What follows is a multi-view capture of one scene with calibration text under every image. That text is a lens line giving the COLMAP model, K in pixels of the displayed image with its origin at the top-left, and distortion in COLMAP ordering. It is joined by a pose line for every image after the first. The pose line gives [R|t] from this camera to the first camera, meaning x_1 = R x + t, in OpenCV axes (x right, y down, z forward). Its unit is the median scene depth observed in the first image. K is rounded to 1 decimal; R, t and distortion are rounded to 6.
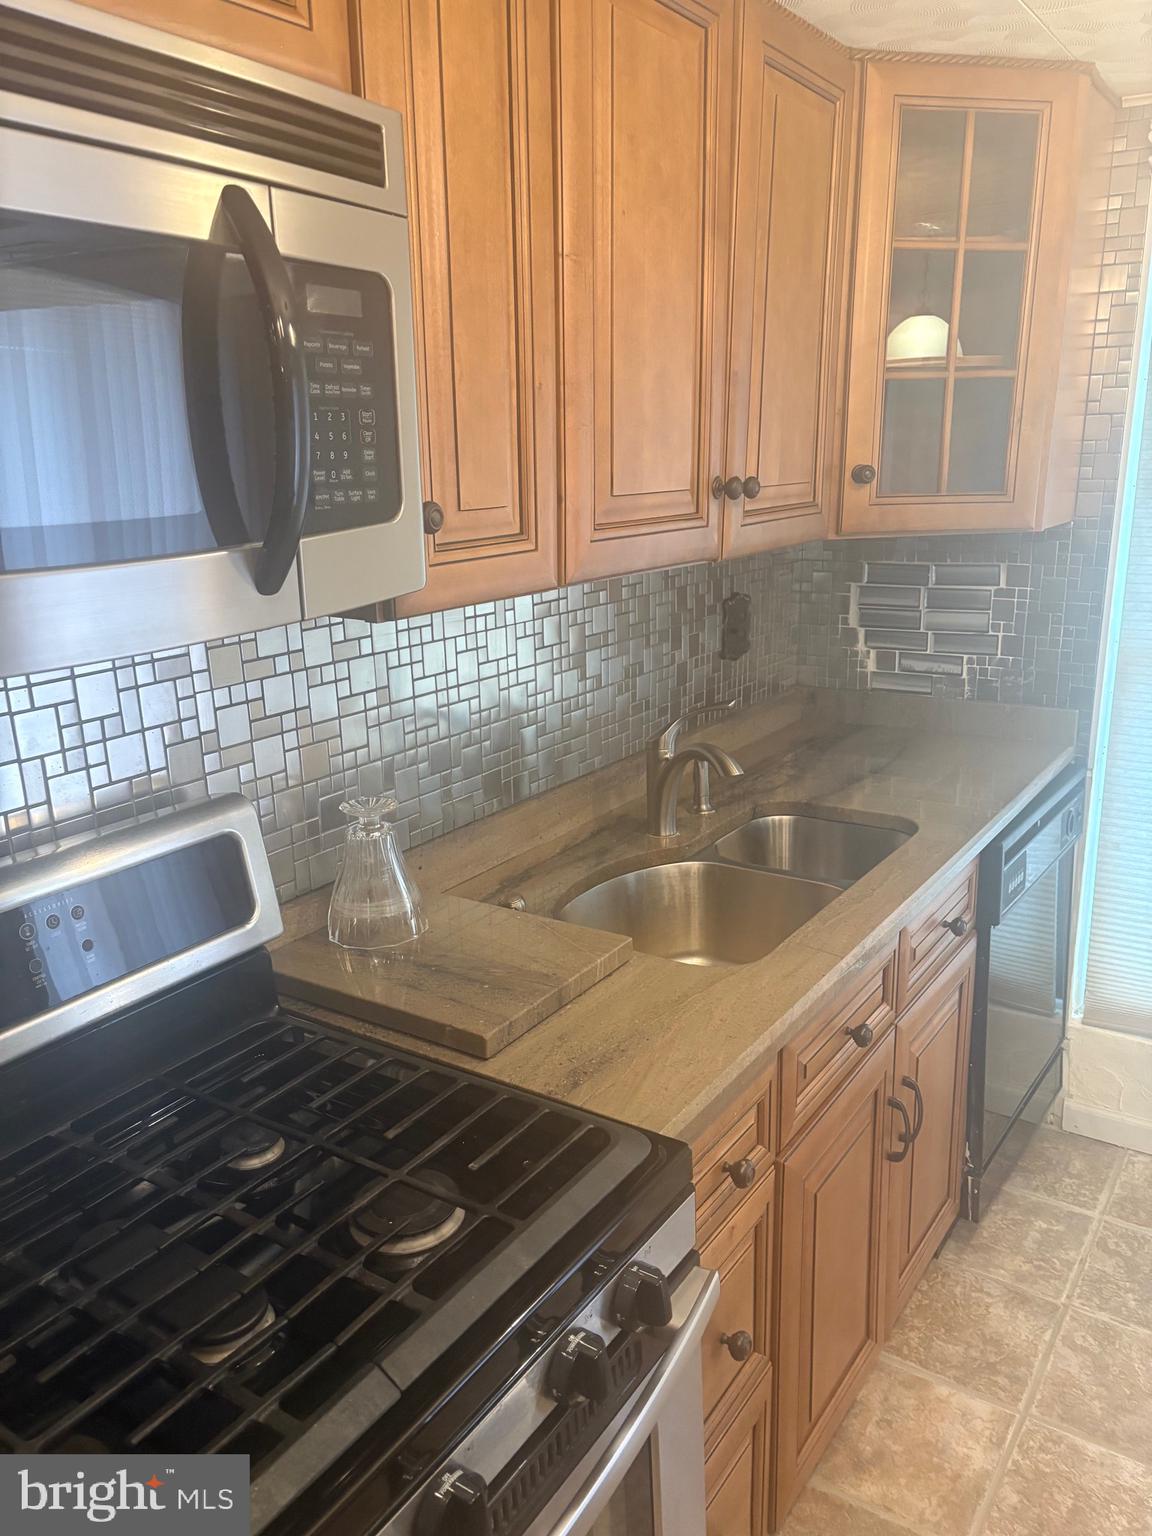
lens RADIAL K [[1170.8, 0, 576.9], [0, 1170.8, 777.2], [0, 0, 1]] dist [0.013960, -0.007314]
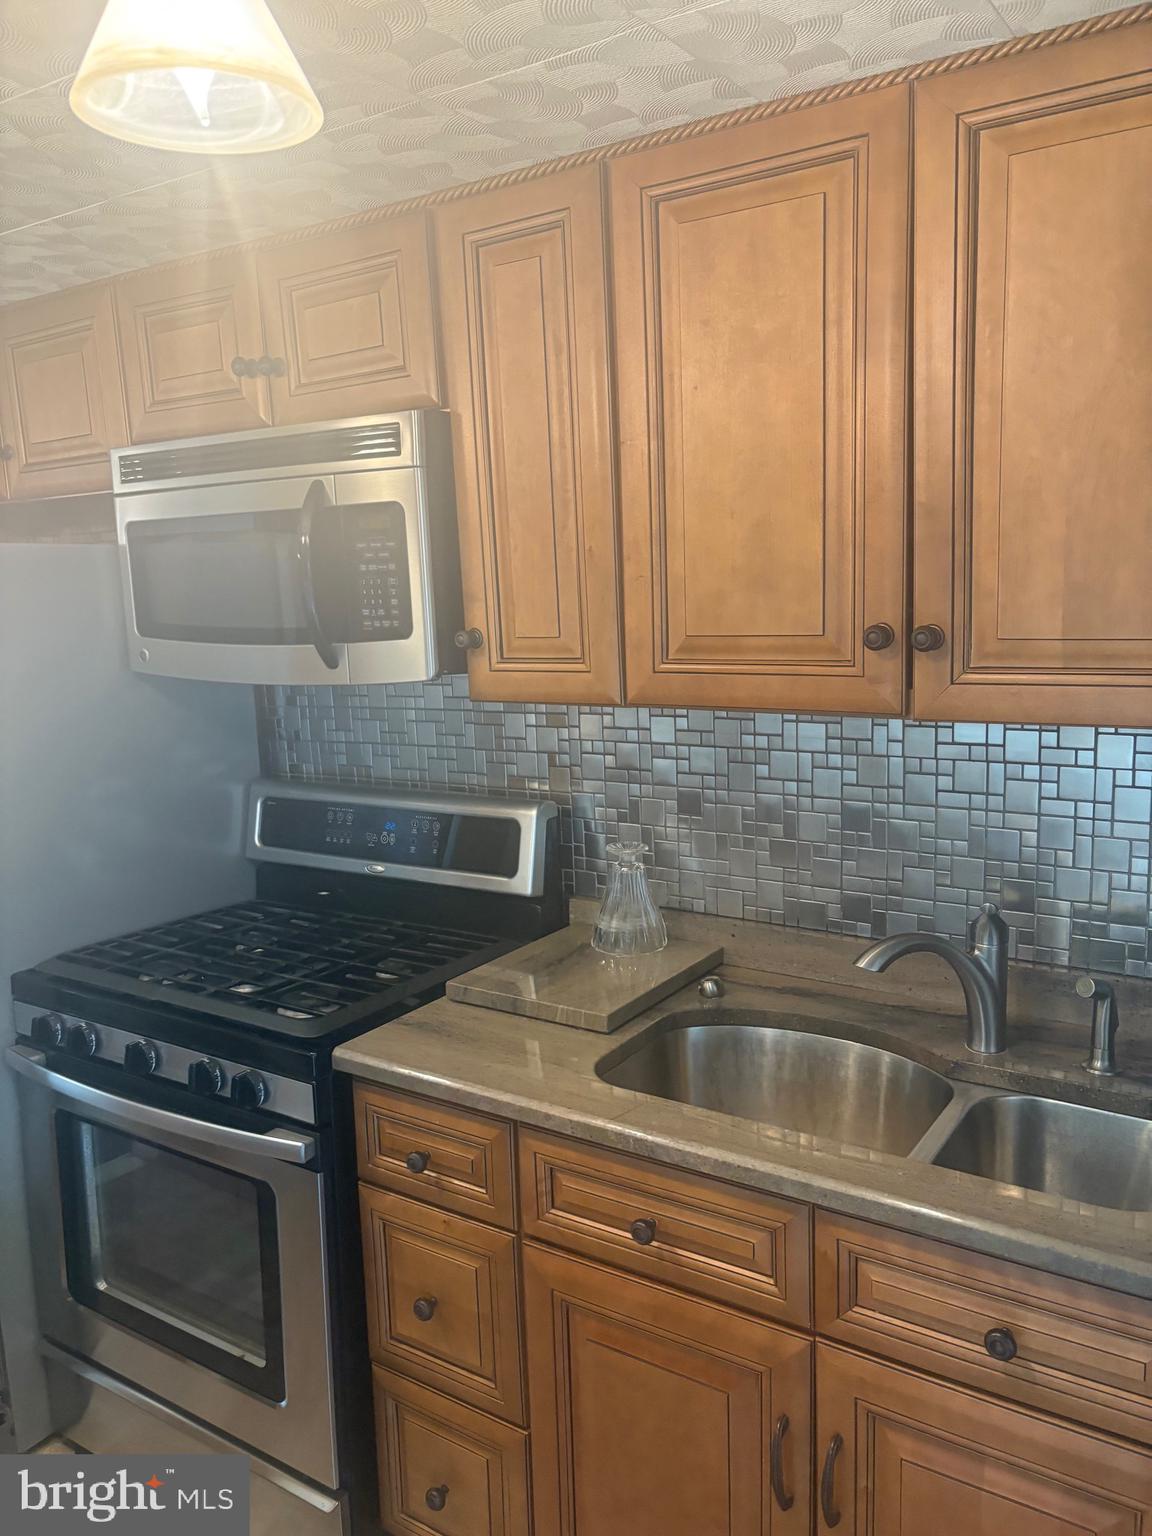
lens RADIAL K [[1163.0, 0, 582.6], [0, 1163.0, 768.5], [0, 0, 1]] dist [0.038955, -0.039246]
pose [[0.015446, 0.183638, -0.982873, 1.277822], [-0.239165, 0.955134, 0.174697, -0.325184], [0.970856, 0.232370, 0.058673, 0.977135]]
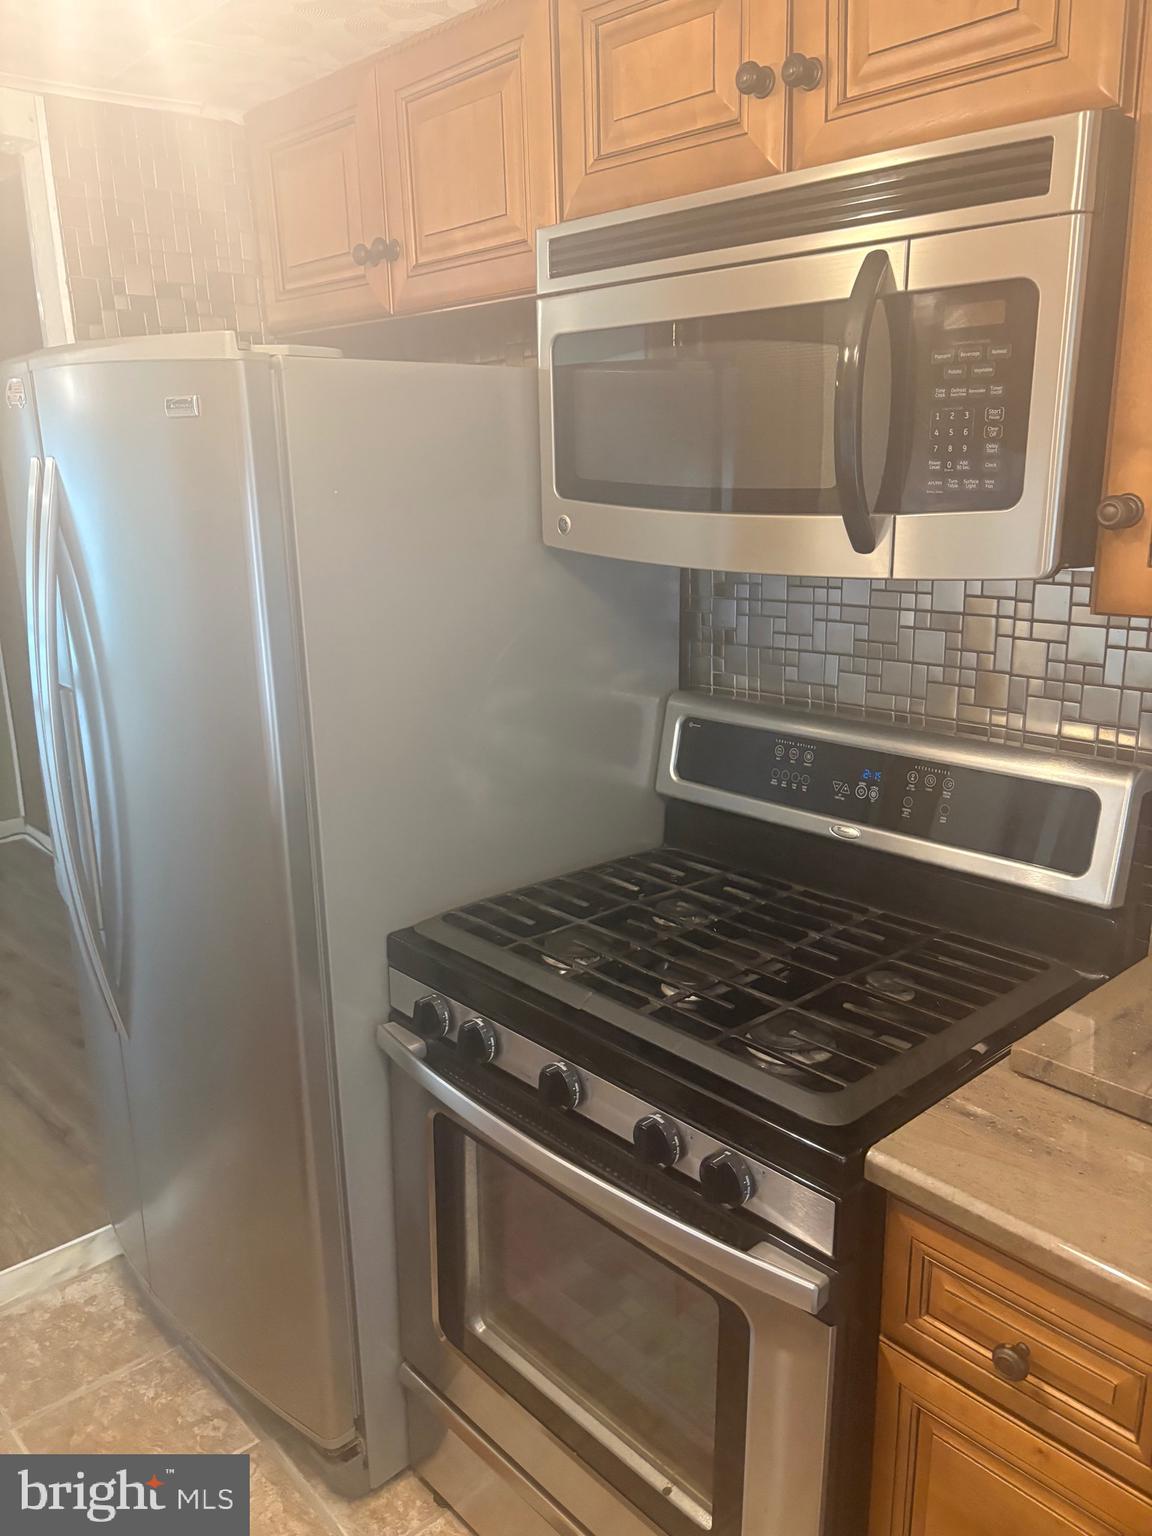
lens RADIAL K [[1162.9, 0, 574.6], [0, 1162.9, 771.5], [0, 0, 1]] dist [0.045632, -0.047082]
pose [[-0.231939, 0.281135, -0.931218, 0.815778], [-0.241311, 0.910769, 0.335065, -0.215761], [0.942323, 0.302428, -0.143402, 0.697213]]
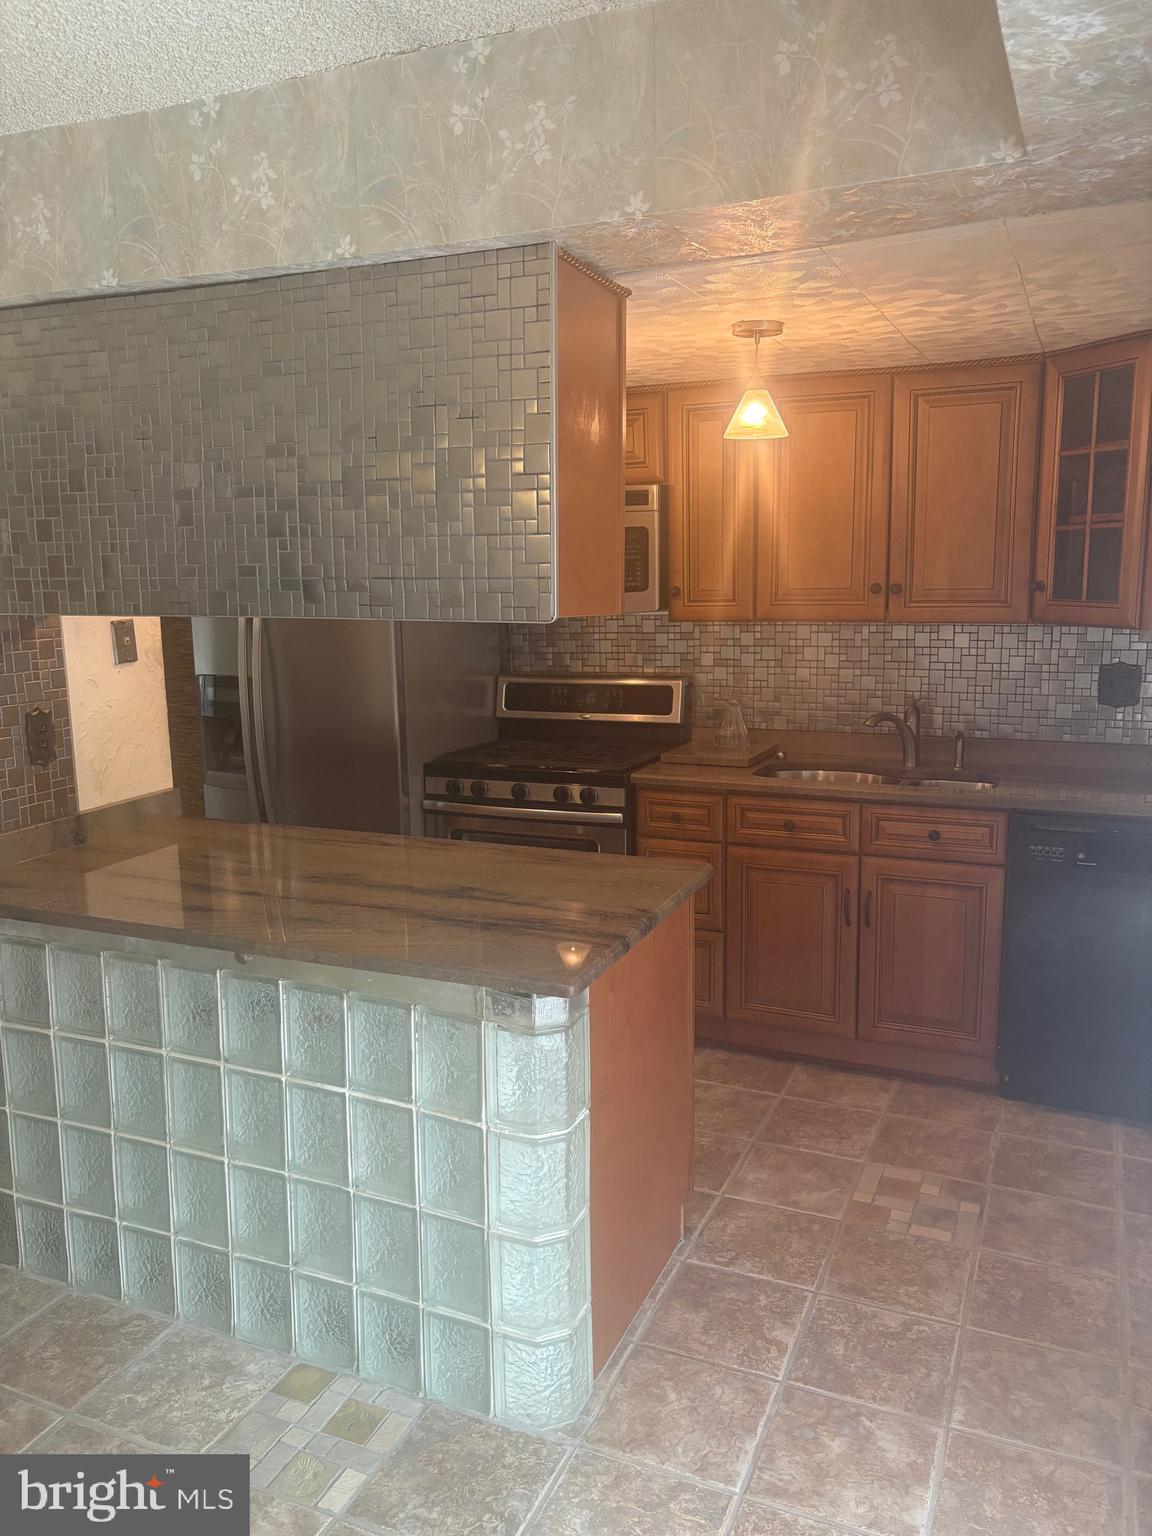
lens RADIAL K [[1170.8, 0, 576.9], [0, 1170.8, 777.2], [0, 0, 1]] dist [0.013960, -0.007314]
pose [[0.181185, 0.192637, -0.964398, 2.801838], [-0.255524, 0.956171, 0.142987, -0.106510], [0.949673, 0.220520, 0.222467, 0.094764]]
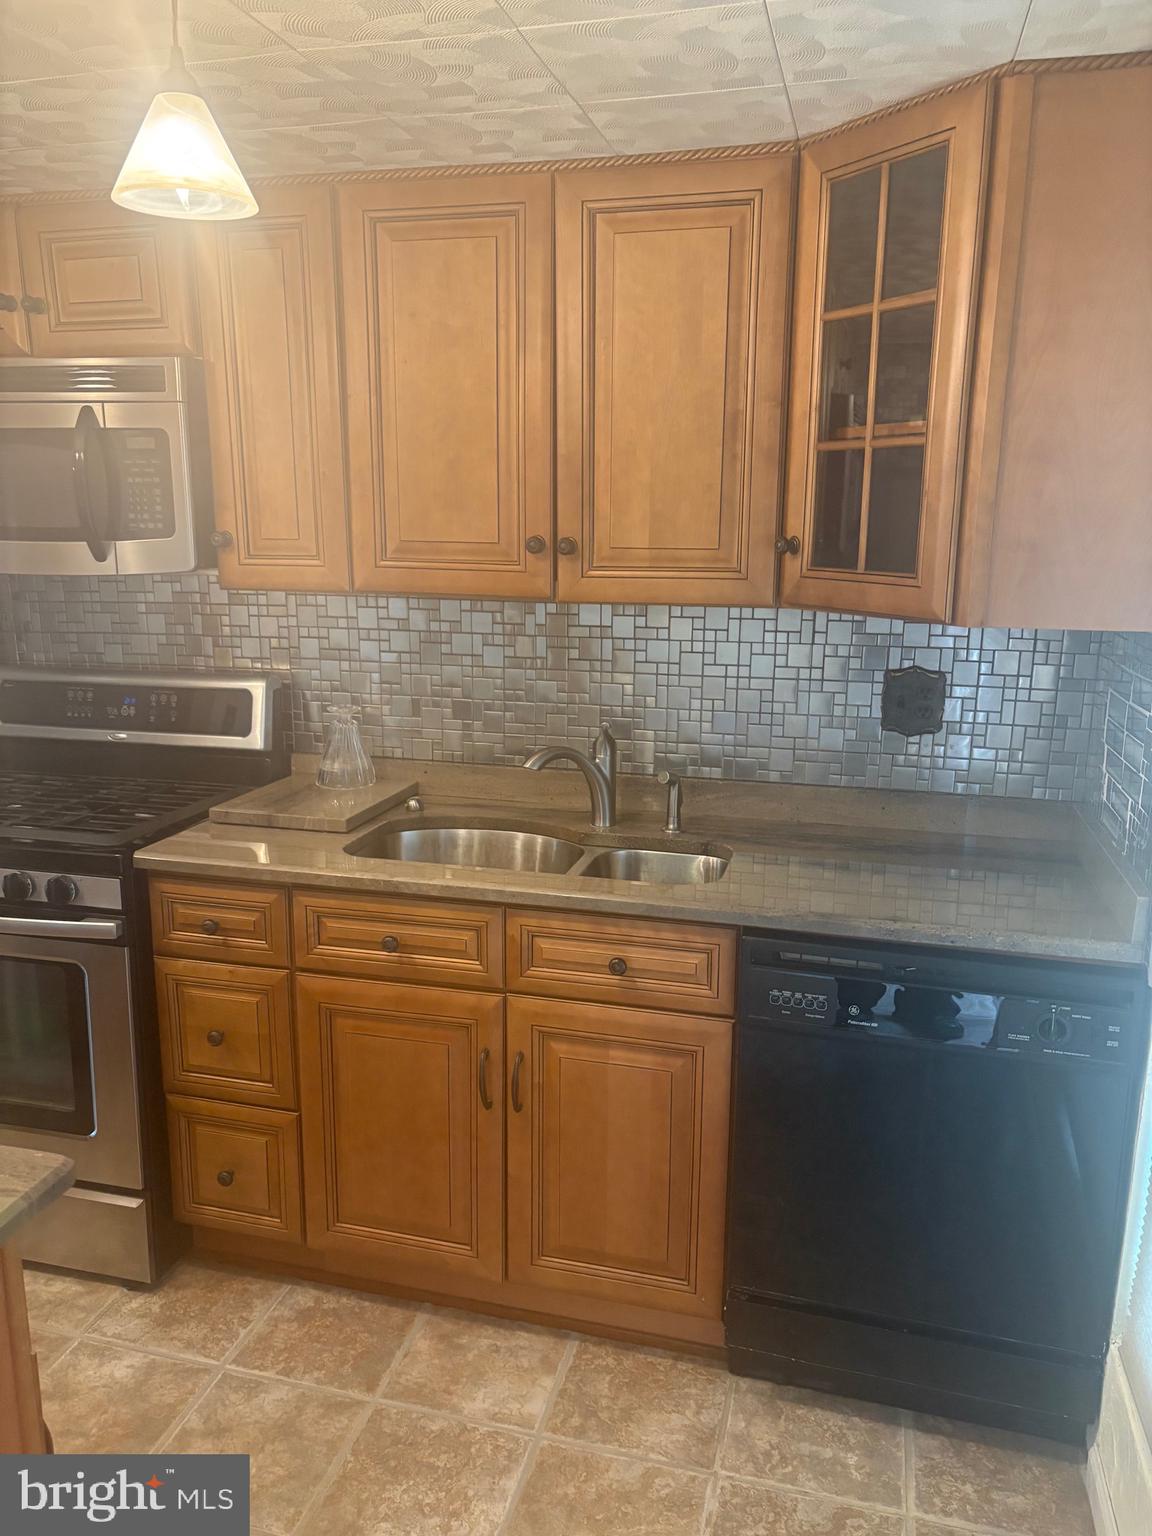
lens RADIAL K [[1154.5, 0, 573.5], [0, 1154.5, 779.2], [0, 0, 1]] dist [0.047420, -0.052259]
pose [[0.333568, 0.232838, -0.913520, 1.776005], [-0.270627, 0.951884, 0.143798, -0.250231], [0.903046, 0.199257, 0.380531, 0.772233]]
